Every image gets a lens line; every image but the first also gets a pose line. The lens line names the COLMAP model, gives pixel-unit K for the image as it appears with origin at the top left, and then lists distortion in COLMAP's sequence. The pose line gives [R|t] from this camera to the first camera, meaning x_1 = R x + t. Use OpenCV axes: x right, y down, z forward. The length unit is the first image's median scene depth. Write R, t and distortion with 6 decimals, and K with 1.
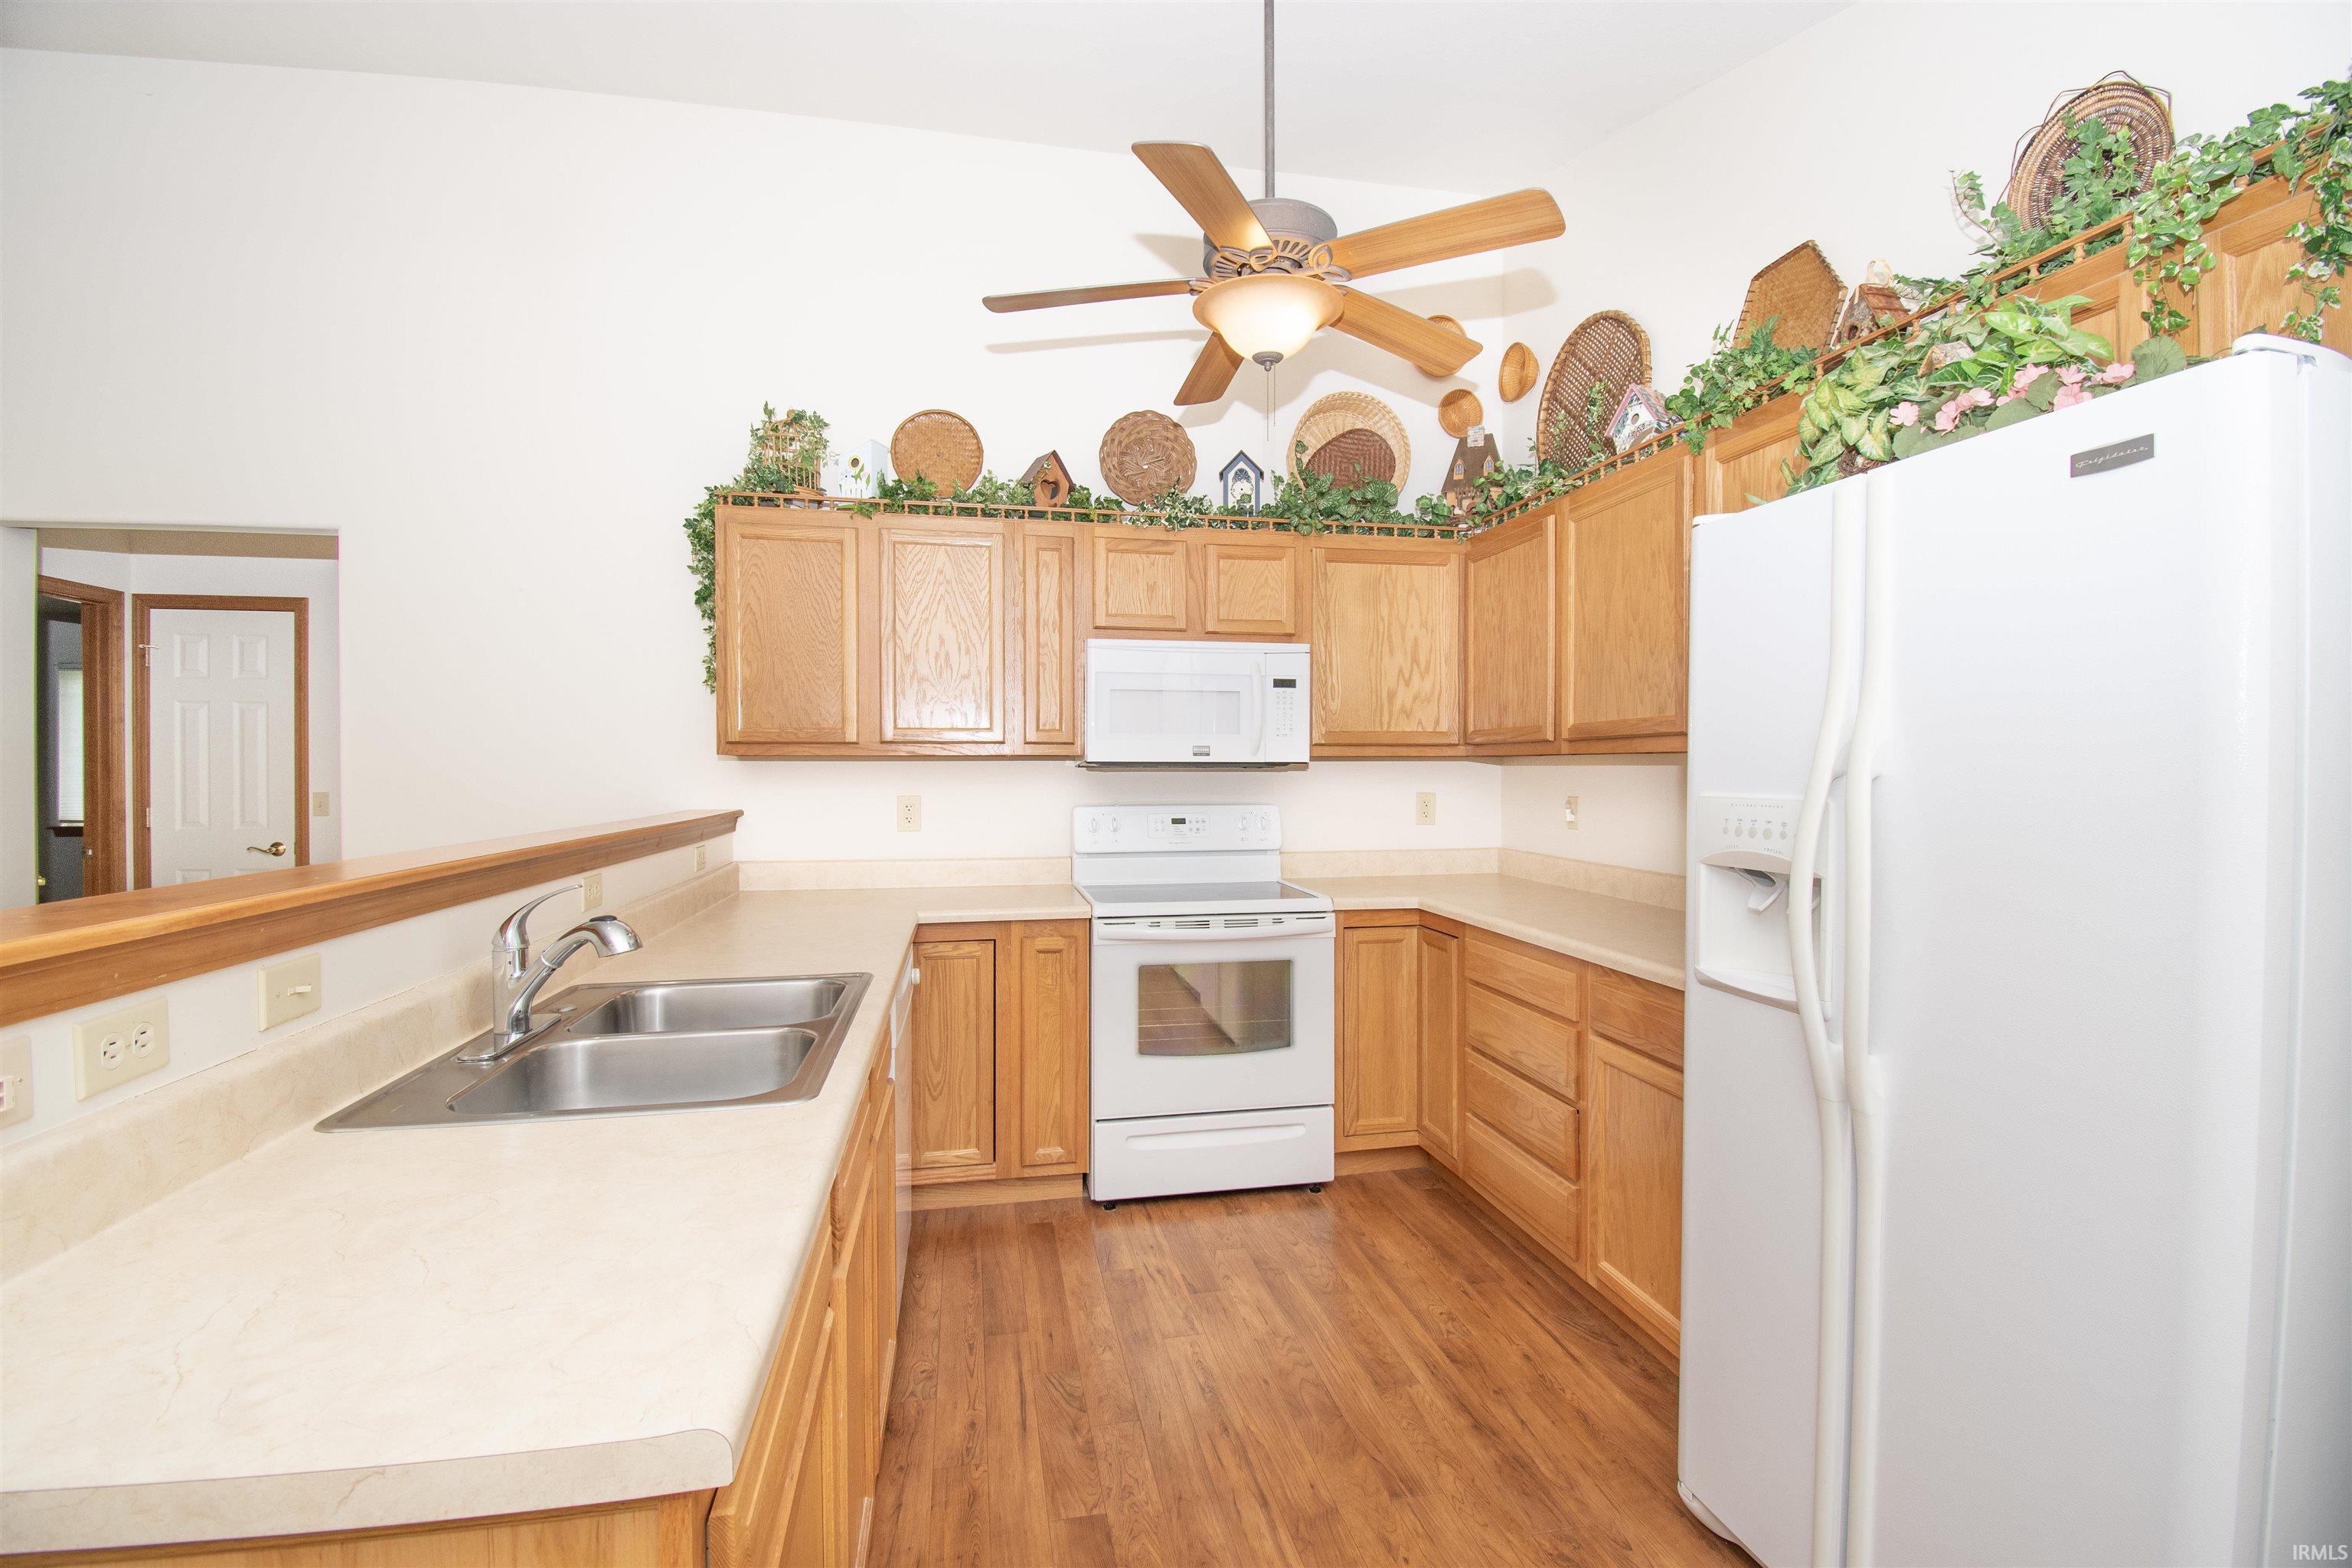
lens RADIAL K [[1037.5, 0, 1176.2], [0, 1037.5, 776.3], [0, 0, 1]] dist [0.019662, -0.025043]
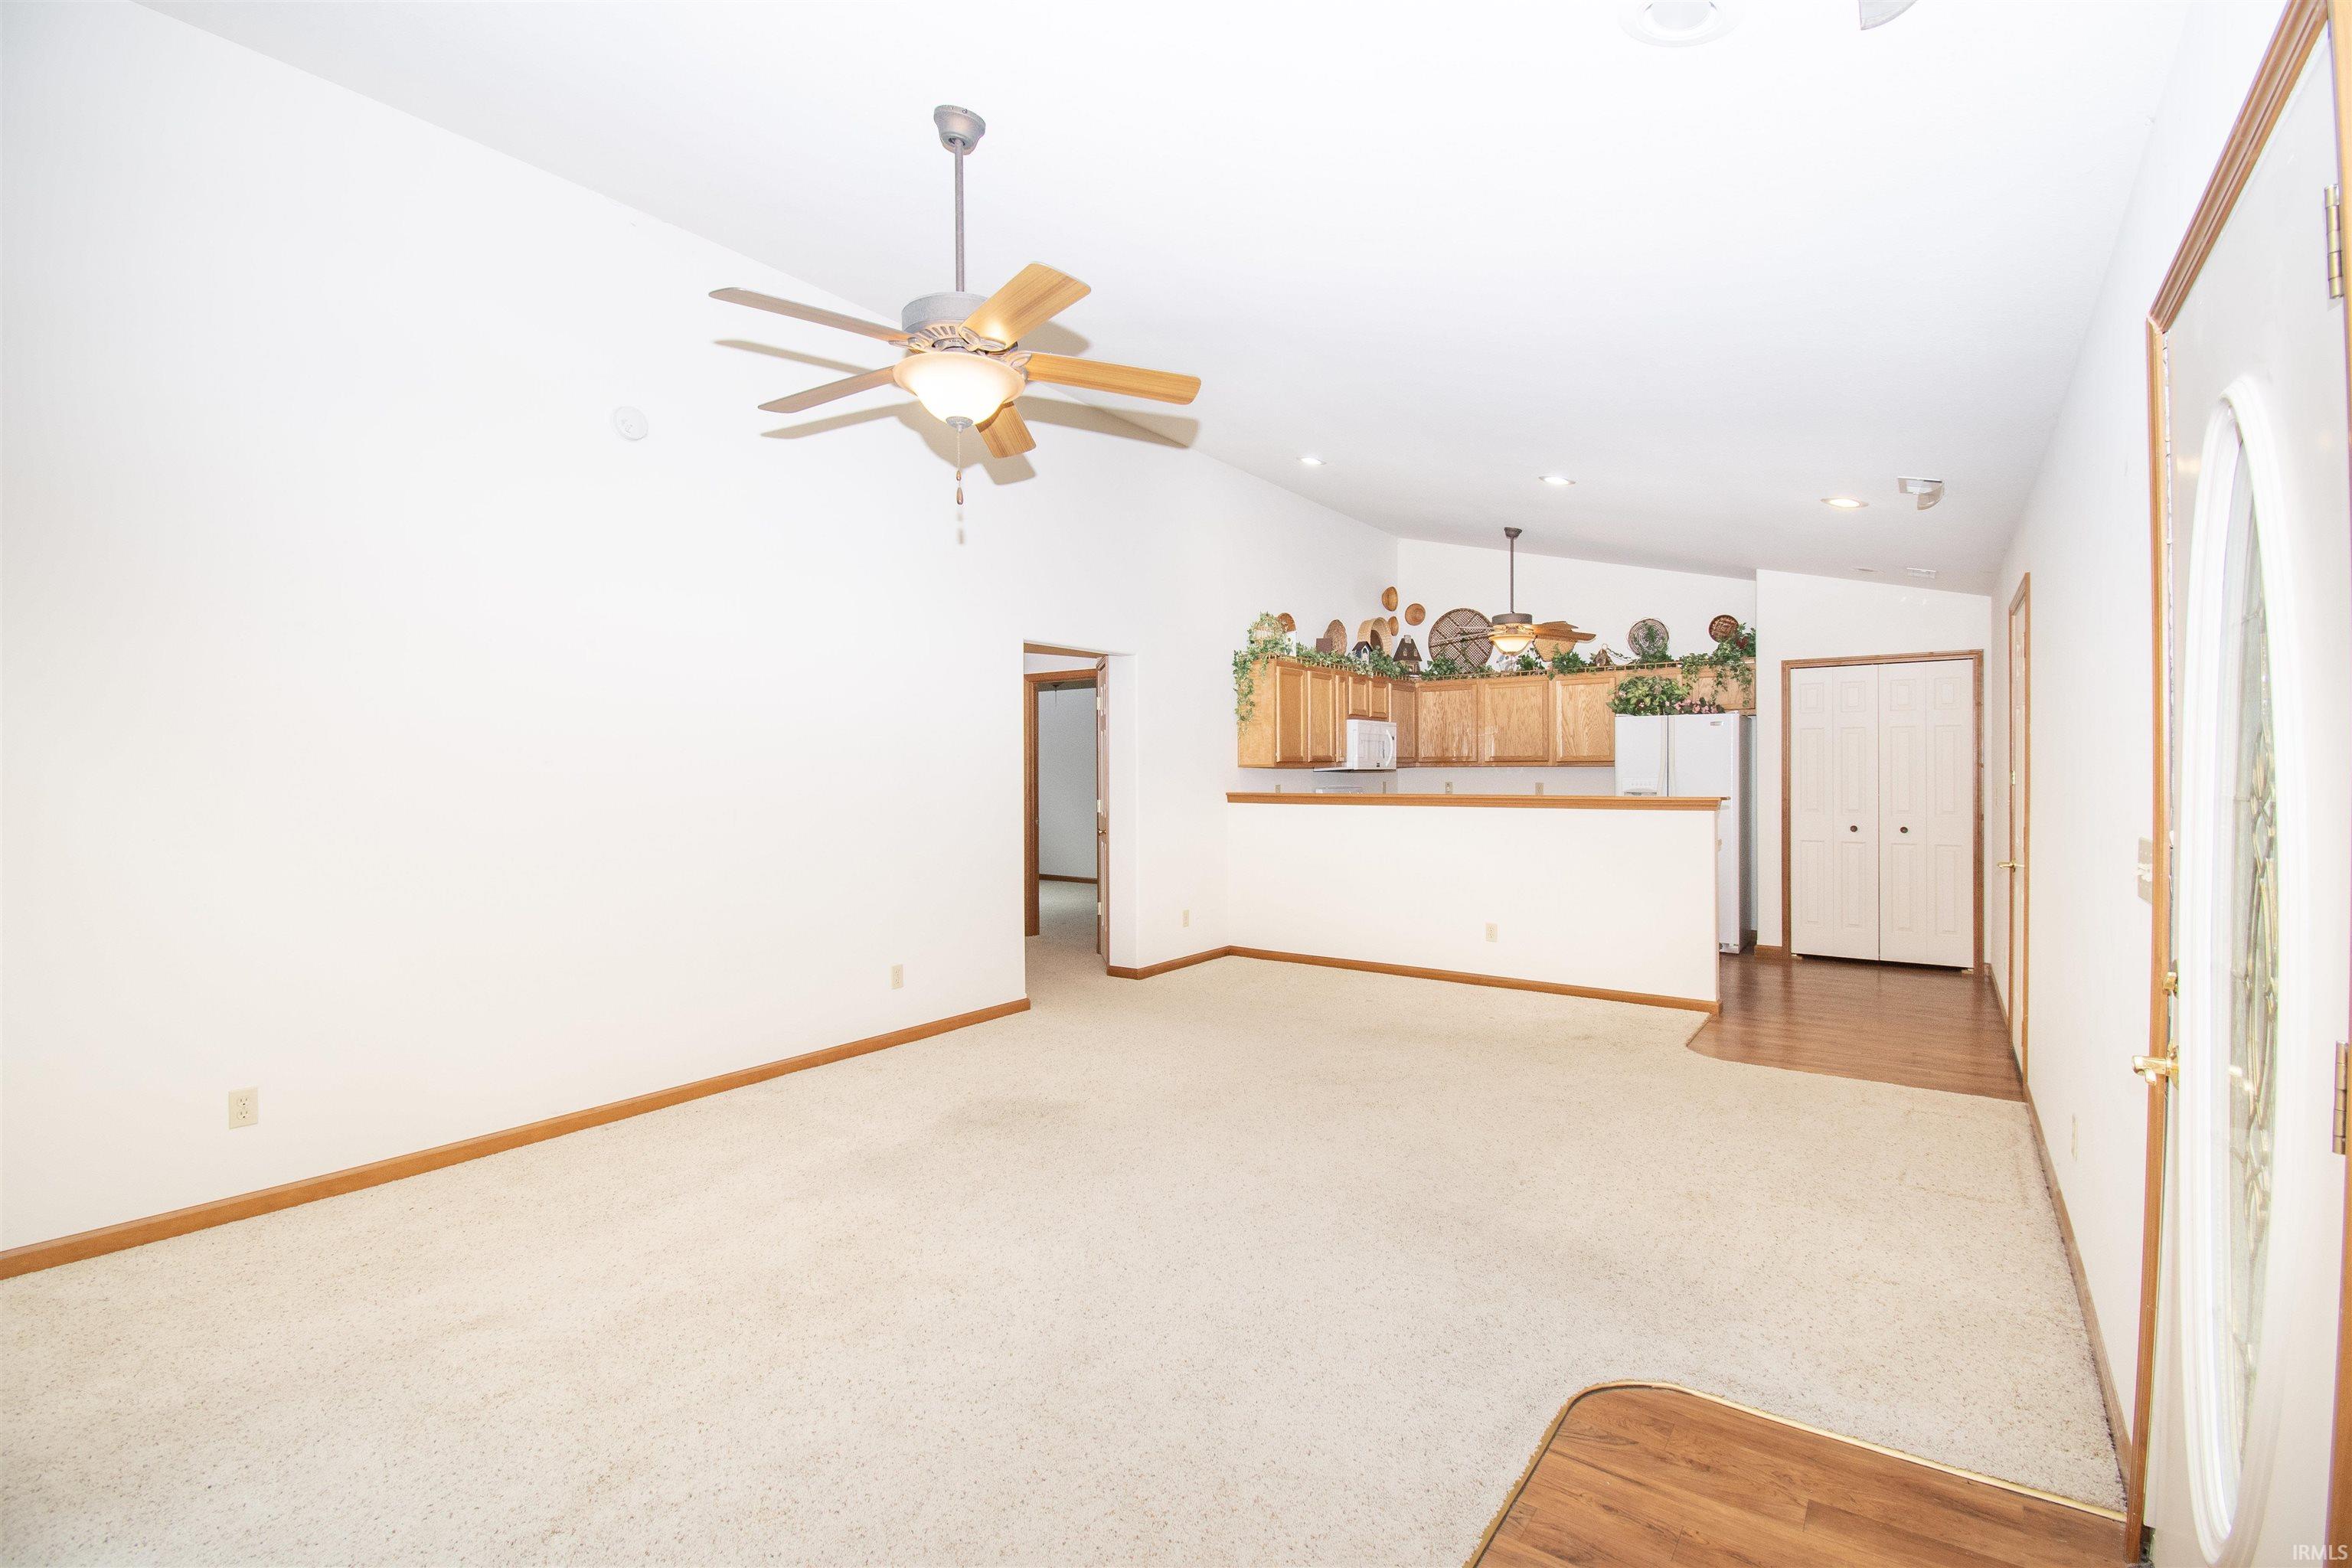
lens RADIAL K [[1021.9, 0, 1182.7], [0, 1021.9, 774.1], [0, 0, 1]] dist [0.016107, -0.023650]
pose [[0.734784, -0.006004, 0.678275, -2.021924], [0.009164, 0.999957, -0.001077, -0.004169], [-0.678239, 0.007007, 0.734808, -0.497837]]
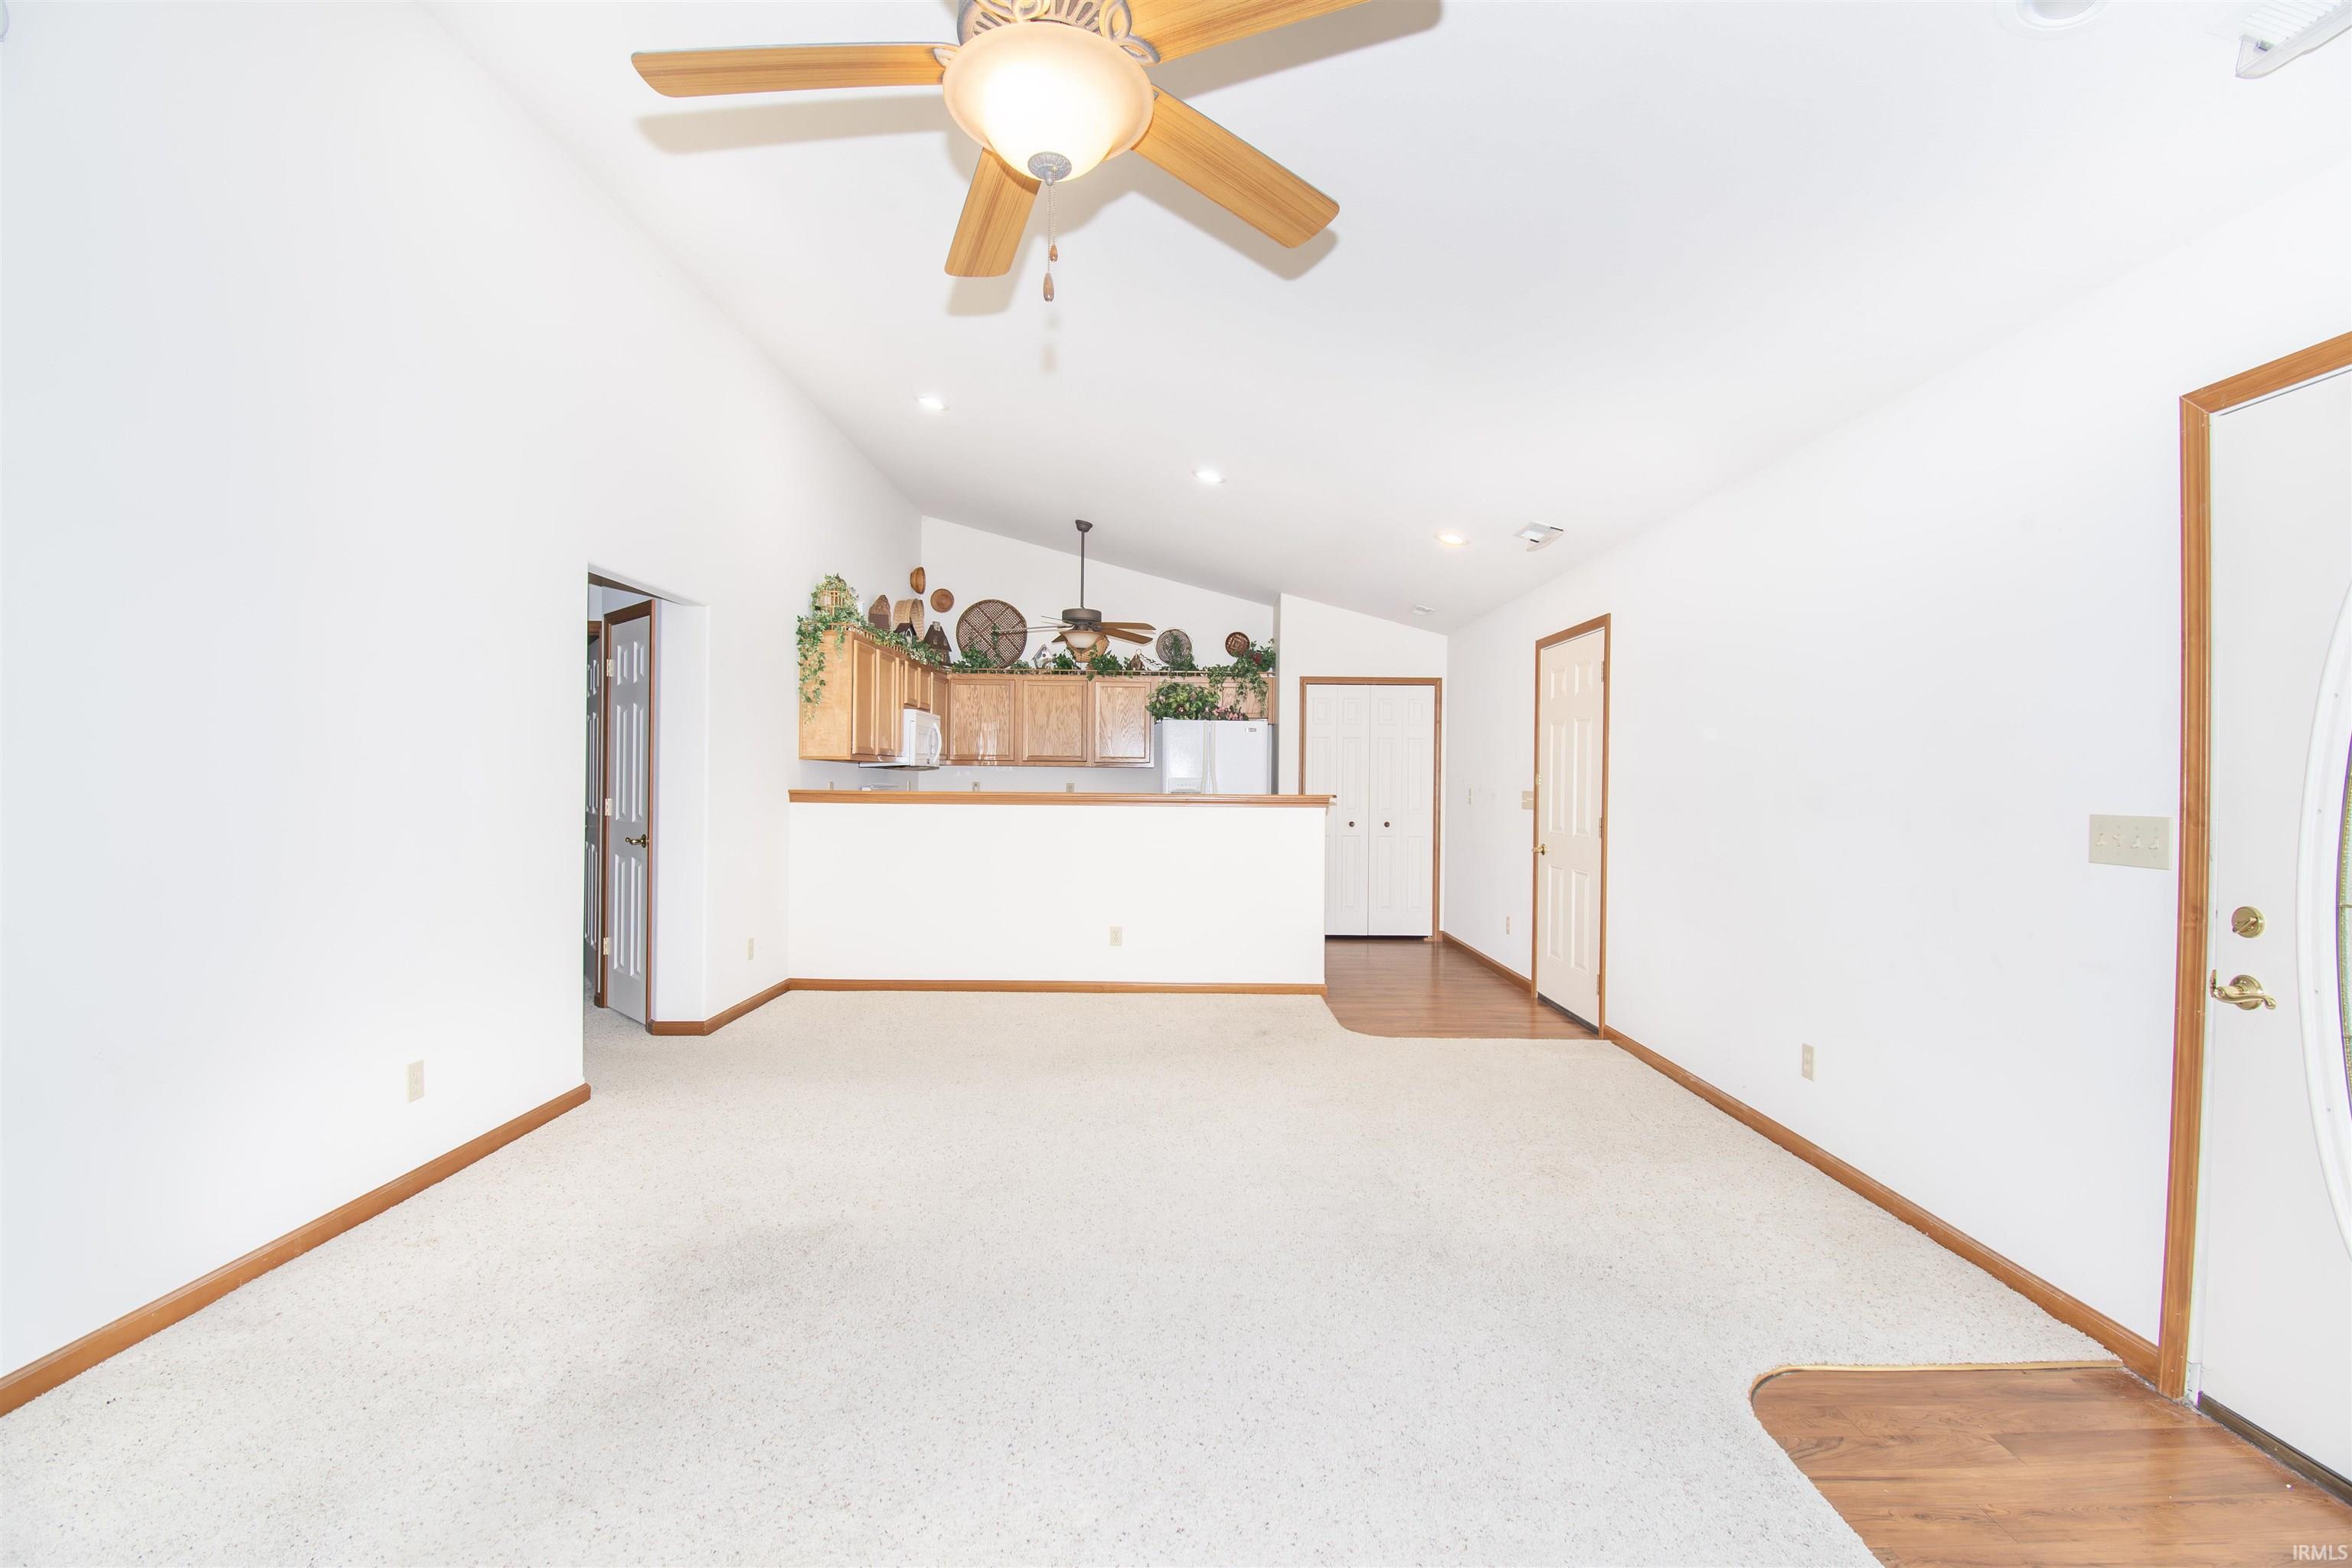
lens RADIAL K [[1021.9, 0, 1182.7], [0, 1021.9, 774.1], [0, 0, 1]] dist [0.016107, -0.023650]
pose [[0.199518, 0.005597, 0.979878, -2.072533], [-0.004232, 0.999979, -0.004850, 0.012212], [-0.979885, -0.003180, 0.199538, 0.013122]]
